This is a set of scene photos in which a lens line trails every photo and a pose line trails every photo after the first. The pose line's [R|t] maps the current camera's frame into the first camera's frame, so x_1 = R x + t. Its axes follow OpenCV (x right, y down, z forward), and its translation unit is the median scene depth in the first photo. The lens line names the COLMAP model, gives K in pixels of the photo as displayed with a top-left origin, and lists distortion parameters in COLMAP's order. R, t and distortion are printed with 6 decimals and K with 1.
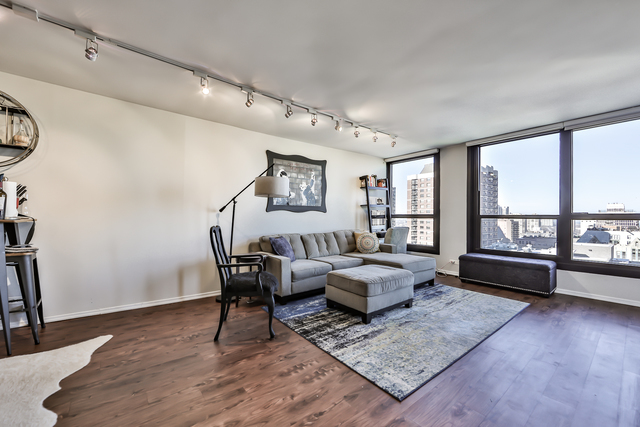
lens RADIAL K [[253.1, 0, 322.8], [0, 253.1, 218.0], [0, 0, 1]] dist [-0.011260, 0.001829]
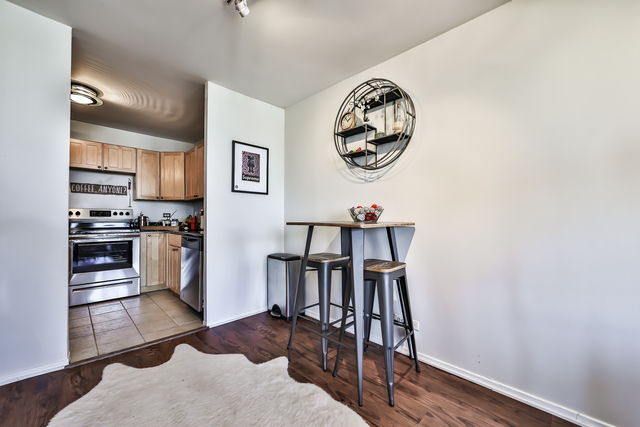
lens RADIAL K [[253.1, 0, 320.9], [0, 253.1, 217.0], [0, 0, 1]] dist [-0.011260, 0.001829]
pose [[0.120169, -0.022143, -0.992507, -0.240725], [0.002630, 0.999755, -0.021987, 0.002889], [0.992750, 0.000031, 0.120197, 0.388287]]
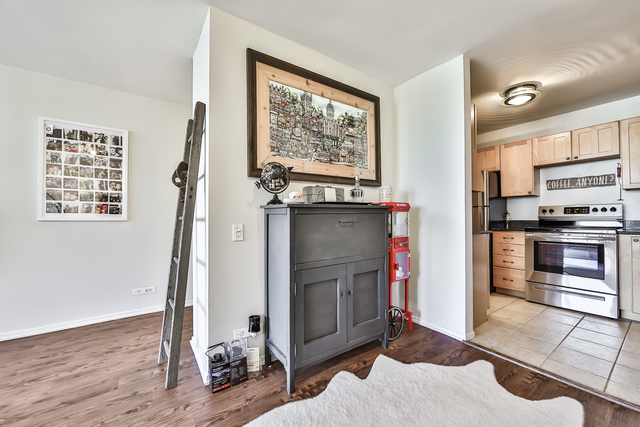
lens RADIAL K [[253.1, 0, 321.9], [0, 253.1, 215.3], [0, 0, 1]] dist [-0.011260, 0.001829]
pose [[-0.998992, -0.009181, 0.043938, -0.461894], [-0.009754, 0.999870, -0.012850, 0.002553], [-0.043814, -0.013266, -0.998952, 0.537536]]
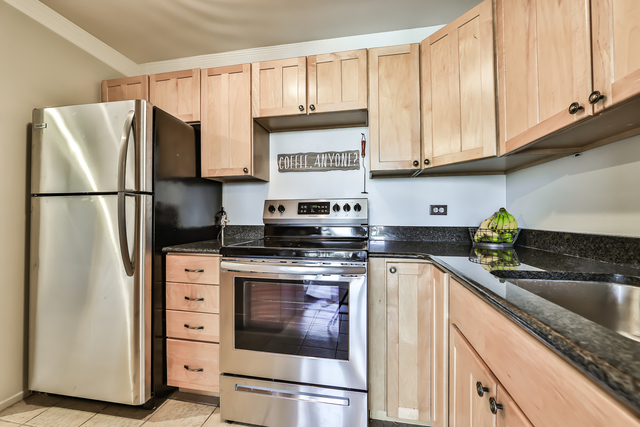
lens RADIAL K [[253.1, 0, 320.8], [0, 253.1, 215.0], [0, 0, 1]] dist [-0.011260, 0.001829]
pose [[-0.749773, -0.013815, -0.661551, -0.939474], [-0.006406, 0.999887, -0.013620, -0.013058], [0.661664, -0.005974, -0.749777, 0.060276]]
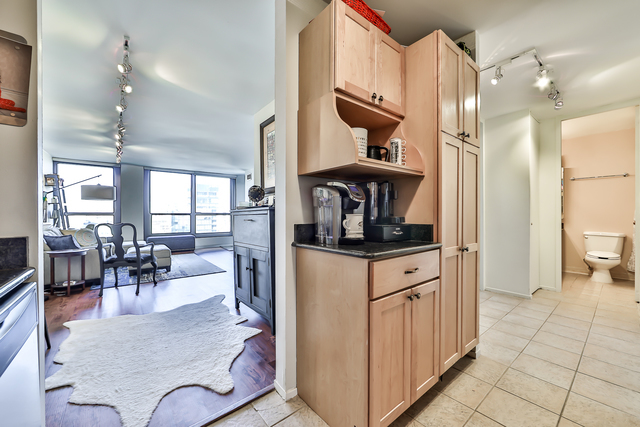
lens RADIAL K [[253.1, 0, 323.3], [0, 253.1, 216.6], [0, 0, 1]] dist [-0.011260, 0.001829]
pose [[-0.033621, -0.018961, 0.999255, -1.131627], [0.005716, 0.999800, 0.019164, -0.013275], [-0.999418, 0.006356, -0.033506, -0.065665]]
